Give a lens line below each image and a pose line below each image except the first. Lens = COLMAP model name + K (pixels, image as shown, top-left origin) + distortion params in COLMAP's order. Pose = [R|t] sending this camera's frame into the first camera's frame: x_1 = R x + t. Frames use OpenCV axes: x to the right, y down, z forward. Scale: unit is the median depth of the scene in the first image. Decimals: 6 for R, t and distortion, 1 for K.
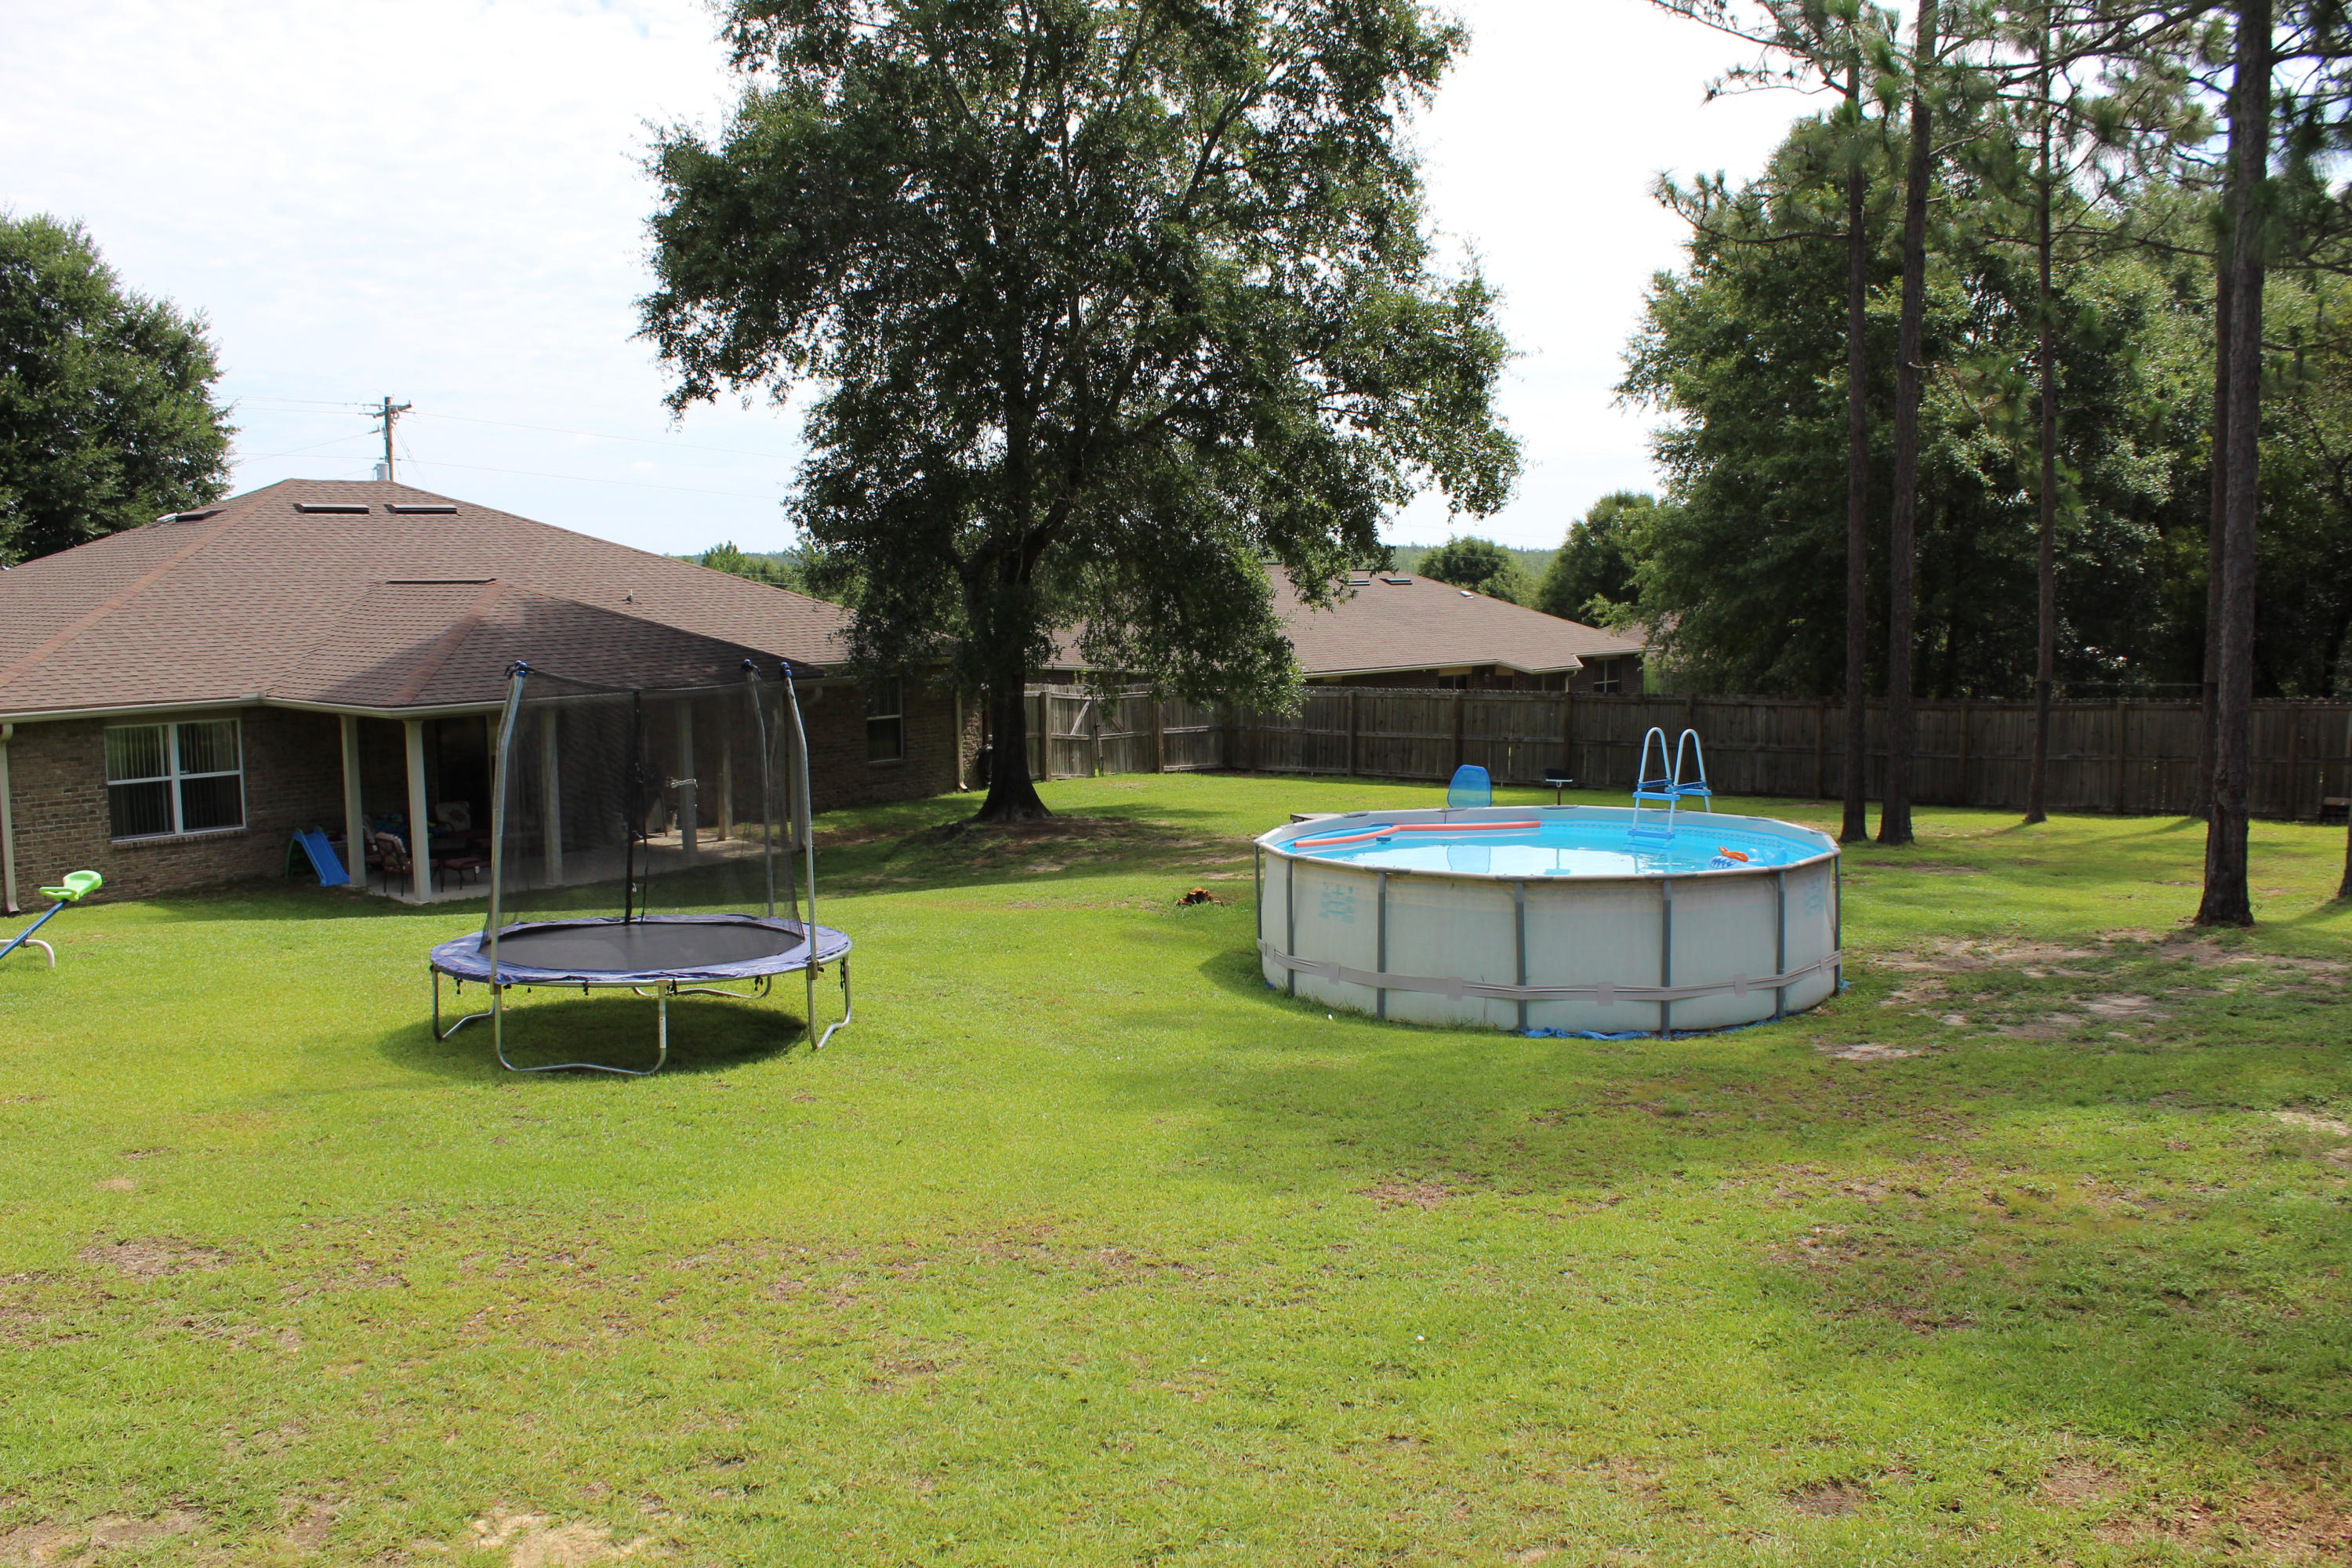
lens RADIAL K [[1976.4, 0, 1182.5], [0, 1976.4, 793.4], [0, 0, 1]] dist [-0.162237, 0.152839]
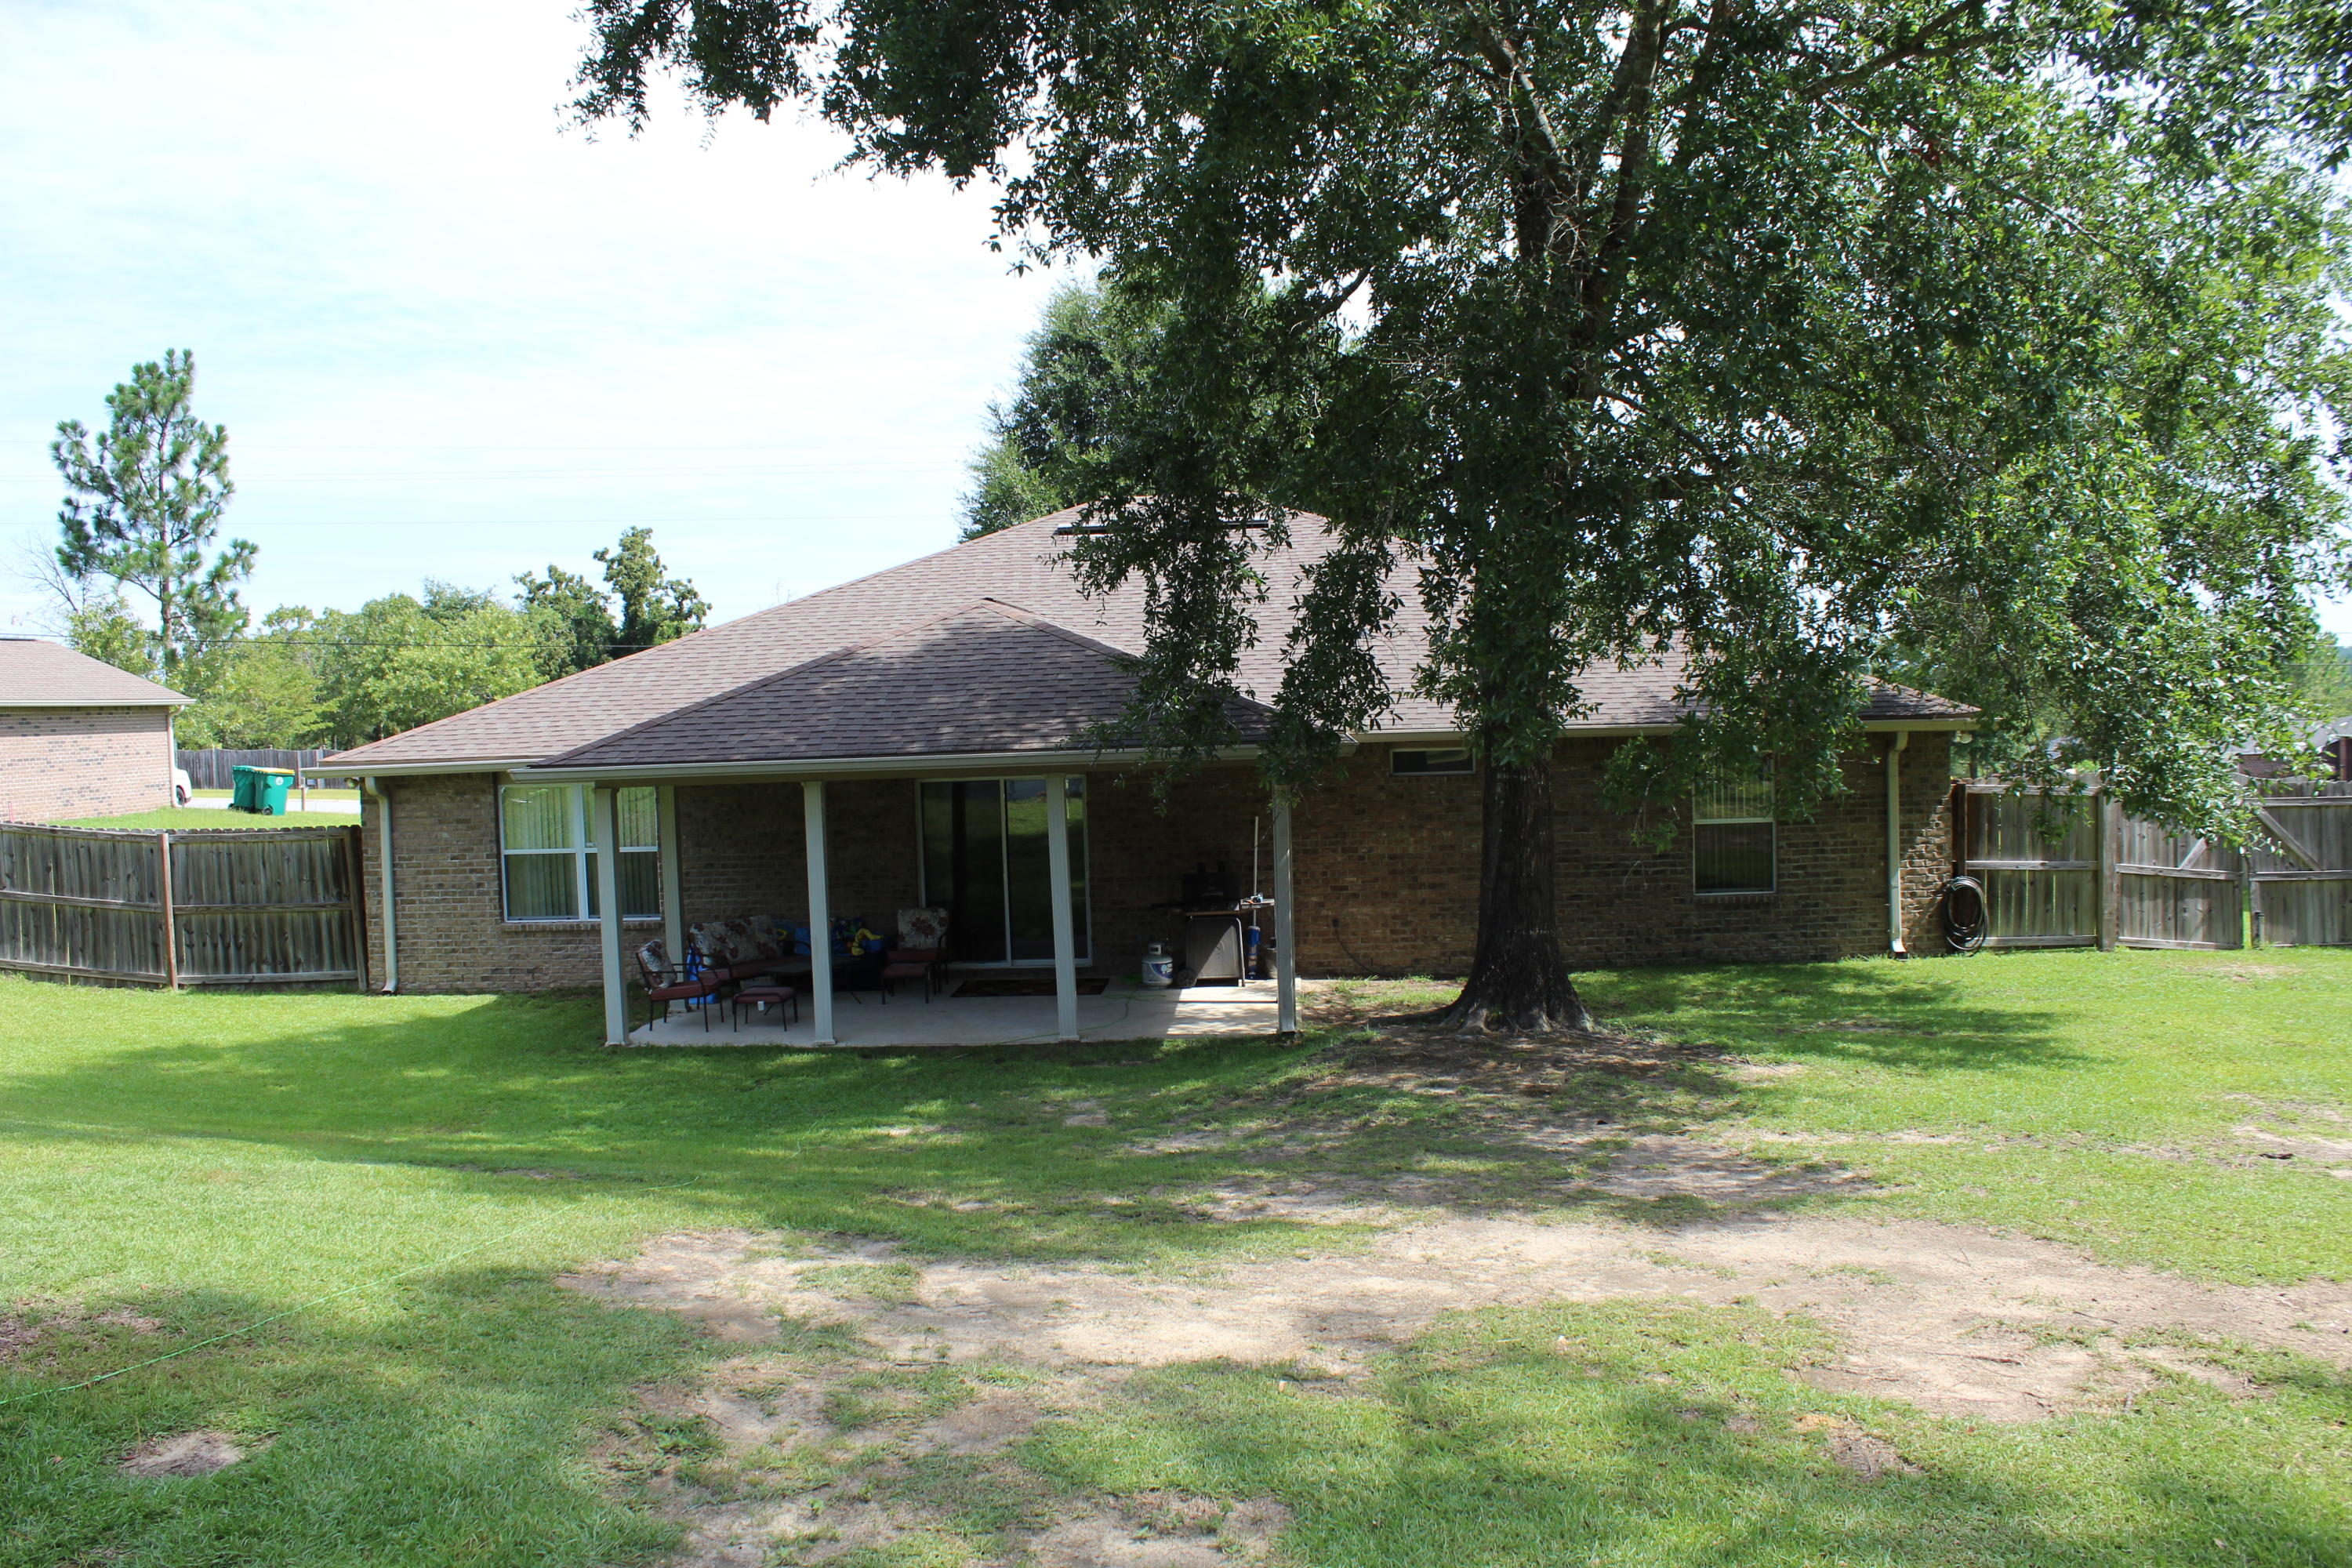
lens RADIAL K [[1976.4, 0, 1182.5], [0, 1976.4, 793.4], [0, 0, 1]] dist [-0.162237, 0.152839]
pose [[0.650297, 0.031908, -0.759010, 0.241209], [-0.067600, 0.997585, -0.015980, -0.032714], [0.756667, 0.061701, 0.650883, 0.593898]]
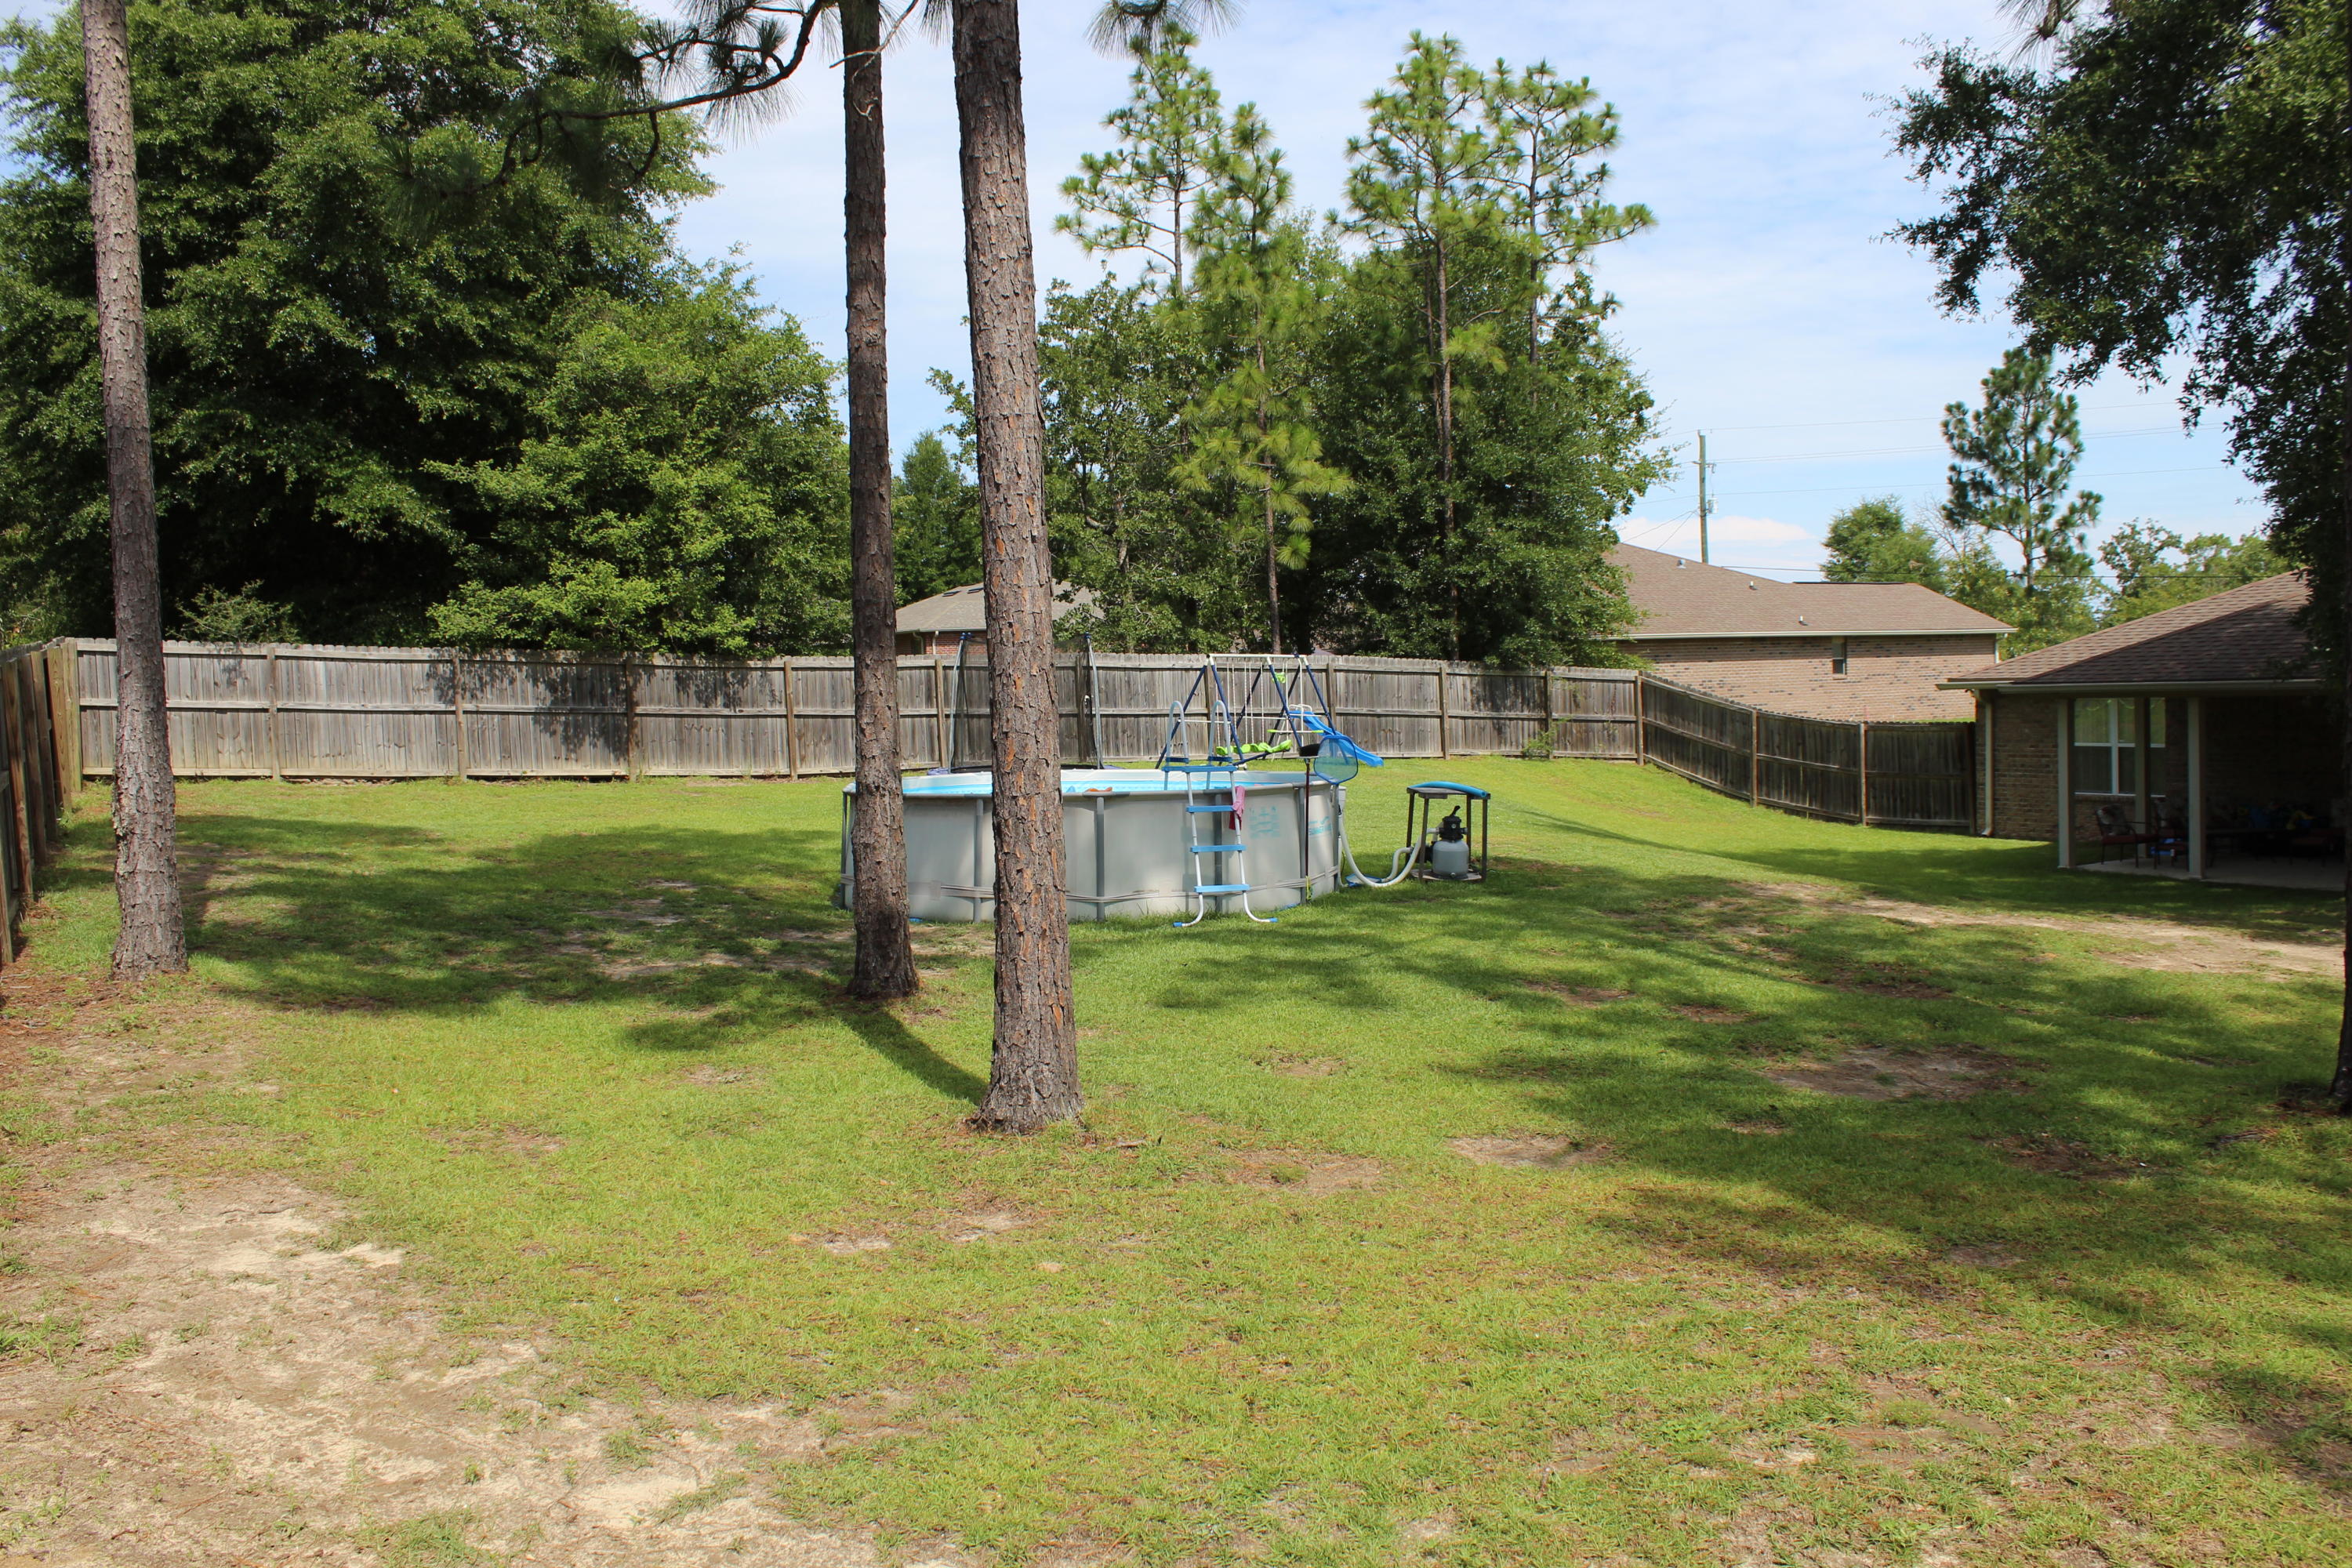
lens RADIAL K [[1976.4, 0, 1182.5], [0, 1976.4, 793.4], [0, 0, 1]] dist [-0.162237, 0.152839]
pose [[-0.256660, 0.078677, -0.963294, 0.653423], [-0.075711, 0.991982, 0.101192, -0.047736], [0.963532, 0.098904, -0.248645, 0.682924]]
